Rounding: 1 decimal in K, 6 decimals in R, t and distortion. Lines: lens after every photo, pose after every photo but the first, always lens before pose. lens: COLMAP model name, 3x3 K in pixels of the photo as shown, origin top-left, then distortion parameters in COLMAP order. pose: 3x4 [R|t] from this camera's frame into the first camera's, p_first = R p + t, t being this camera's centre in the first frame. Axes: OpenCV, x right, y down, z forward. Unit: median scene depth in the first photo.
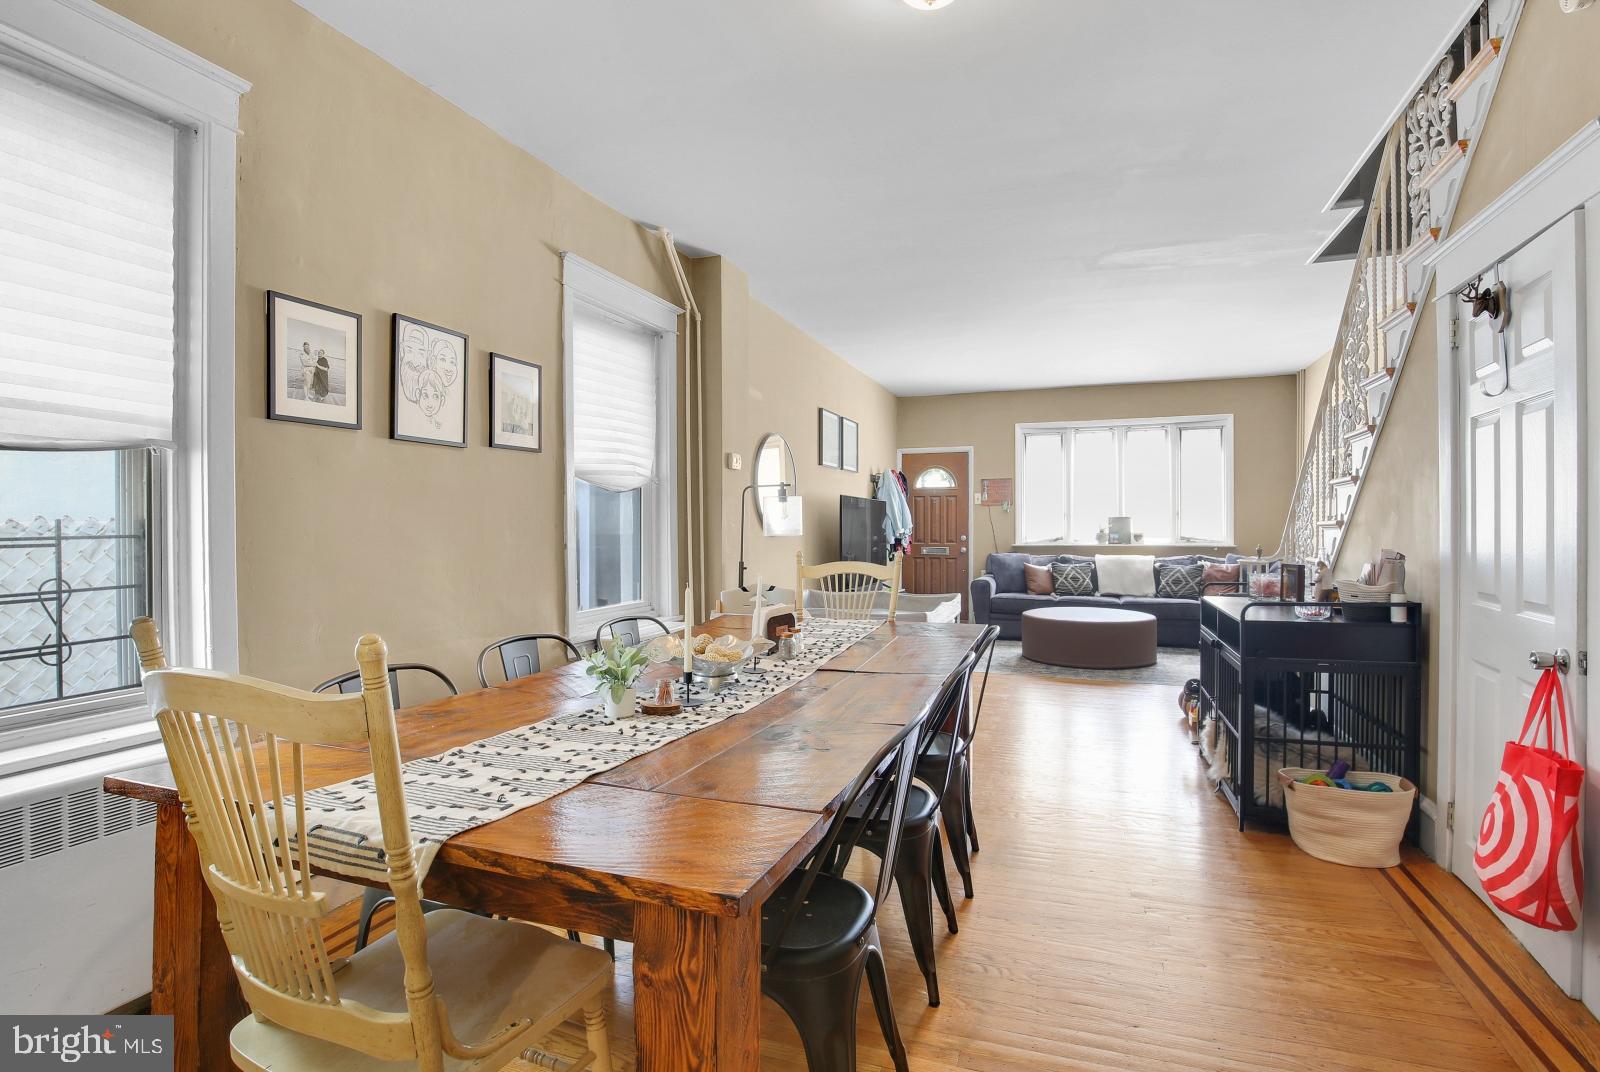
lens RADIAL K [[795.5, 0, 800.0], [0, 795.5, 536.0], [0, 0, 1]] dist [-0.028468, 0.000306]
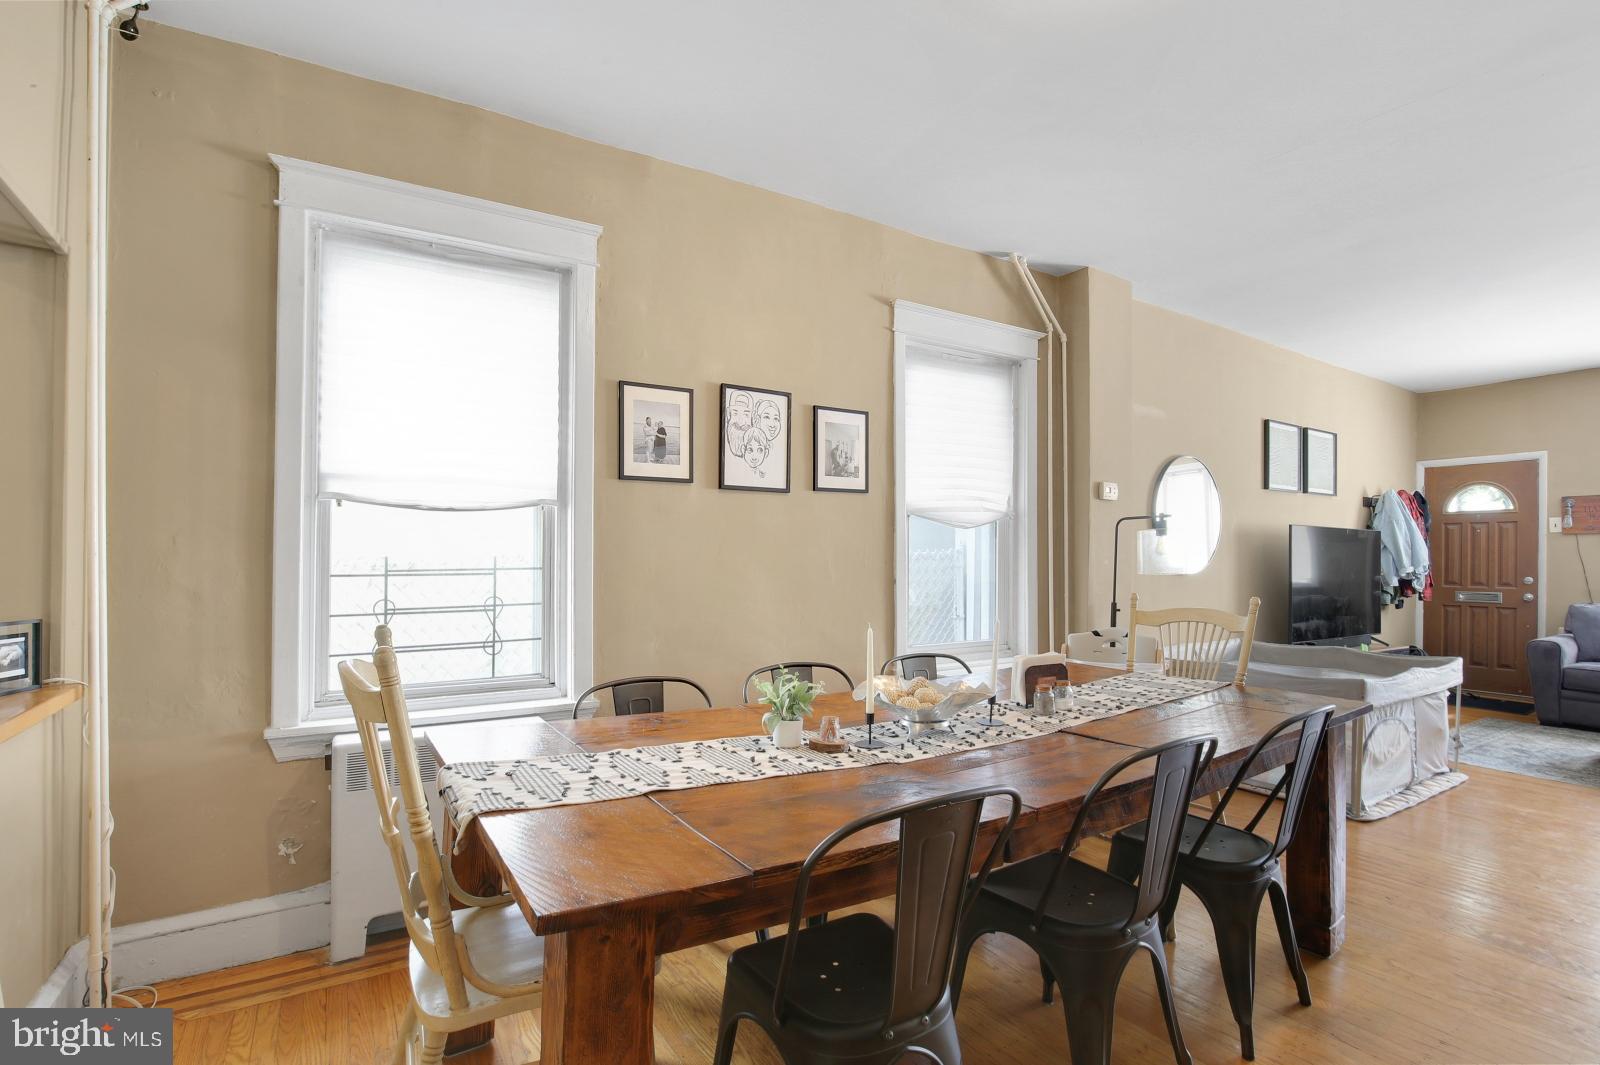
lens RADIAL K [[778.1, 0, 761.5], [0, 778.1, 563.9], [0, 0, 1]] dist [-0.030799, -0.000343]
pose [[0.781091, 0.009364, -0.624347, 0.174652], [-0.012721, 0.999919, -0.000918, -0.005933], [0.624287, 0.008659, 0.781147, 0.077775]]
